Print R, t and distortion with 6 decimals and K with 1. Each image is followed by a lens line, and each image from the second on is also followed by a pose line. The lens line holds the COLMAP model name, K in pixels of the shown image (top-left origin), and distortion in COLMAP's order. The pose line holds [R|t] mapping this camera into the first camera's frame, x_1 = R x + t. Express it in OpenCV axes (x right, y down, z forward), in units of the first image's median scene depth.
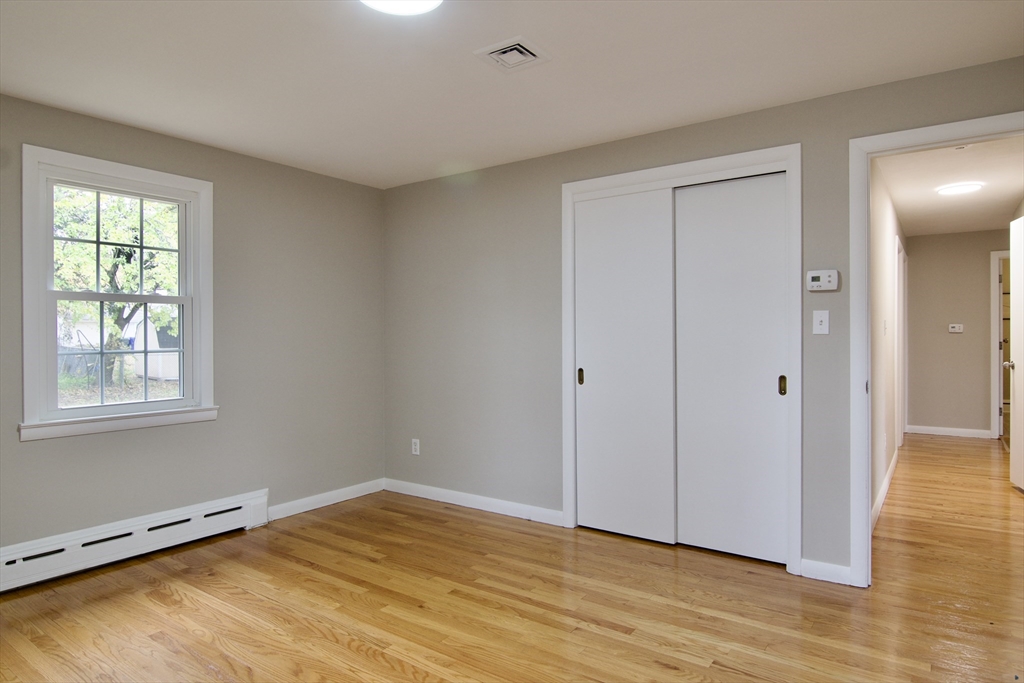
lens RADIAL K [[605.2, 0, 519.4], [0, 605.2, 344.4], [0, 0, 1]] dist [0.008982, -0.018499]
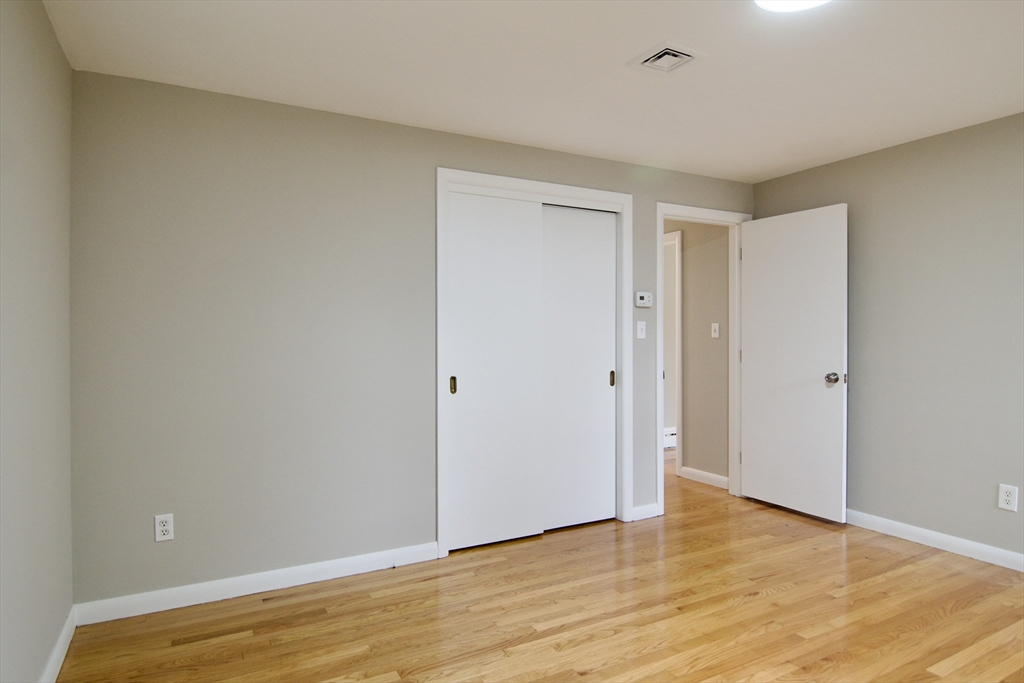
lens RADIAL K [[605.2, 0, 519.2], [0, 605.2, 340.2], [0, 0, 1]] dist [0.008982, -0.018499]
pose [[0.434622, -0.002687, 0.900609, -0.678441], [0.012333, 0.999920, -0.002969, -0.010291], [-0.900528, 0.012397, 0.434621, 0.521802]]
